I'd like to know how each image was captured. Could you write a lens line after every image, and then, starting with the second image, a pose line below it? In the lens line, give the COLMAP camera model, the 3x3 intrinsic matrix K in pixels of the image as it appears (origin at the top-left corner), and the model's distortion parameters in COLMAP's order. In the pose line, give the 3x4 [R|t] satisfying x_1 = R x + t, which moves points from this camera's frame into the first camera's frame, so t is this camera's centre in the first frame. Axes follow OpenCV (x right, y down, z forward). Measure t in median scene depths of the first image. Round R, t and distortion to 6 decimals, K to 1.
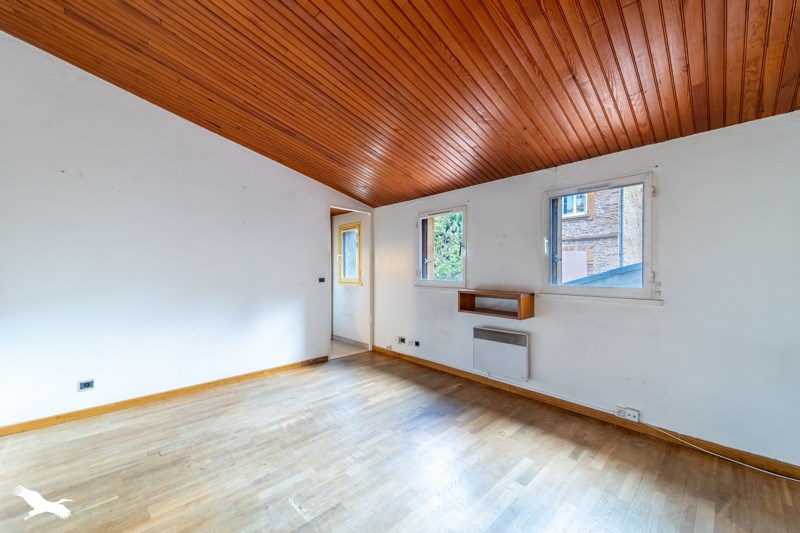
lens RADIAL K [[304.5, 0, 427.7], [0, 304.5, 269.0], [0, 0, 1]] dist [0.015953, -0.000303]
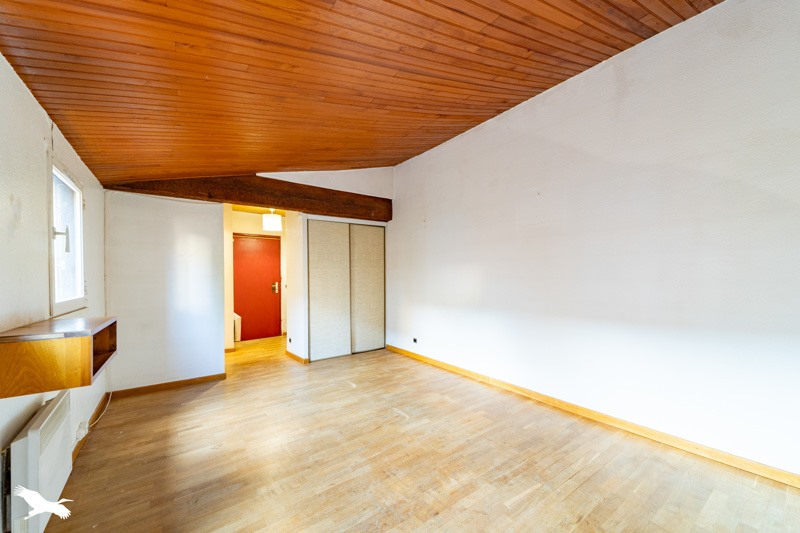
lens RADIAL K [[302.0, 0, 401.4], [0, 302.0, 278.2], [0, 0, 1]] dist [0.000337, -0.000354]
pose [[-0.983123, 0.001748, 0.182940, -0.392548], [0.002813, 0.999981, 0.005558, 0.005732], [-0.182926, 0.005979, -0.983108, 1.432606]]
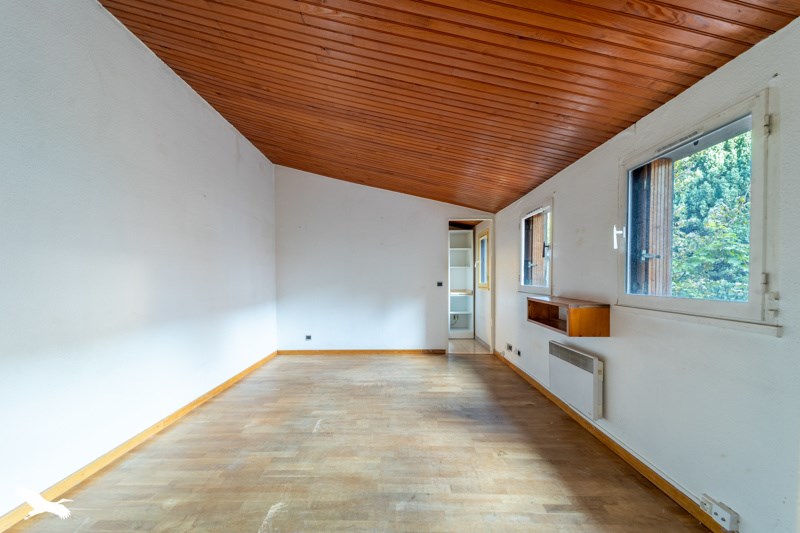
lens RADIAL K [[302.0, 0, 401.4], [0, 302.0, 278.2], [0, 0, 1]] dist [0.000337, -0.000354]
pose [[0.689527, -0.000523, -0.724260, 0.539546], [0.006771, 0.999961, 0.005724, 0.008481], [0.724228, -0.008851, 0.689503, 0.133561]]
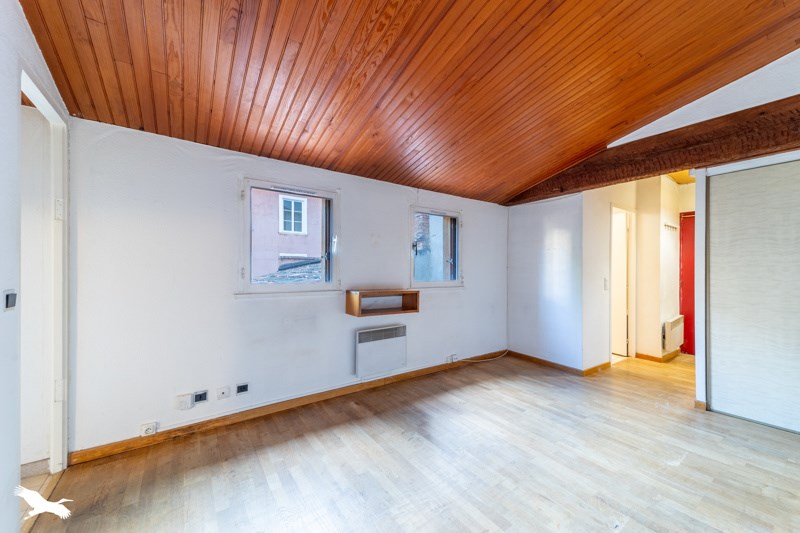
lens RADIAL K [[306.1, 0, 400.0], [0, 306.1, 266.5], [0, 0, 1]] dist [0.034957, -0.013772]
pose [[0.214075, -0.000106, 0.976817, -0.789348], [-0.004439, 0.999990, 0.001081, -0.001564], [-0.976807, -0.004567, 0.214072, 0.772427]]
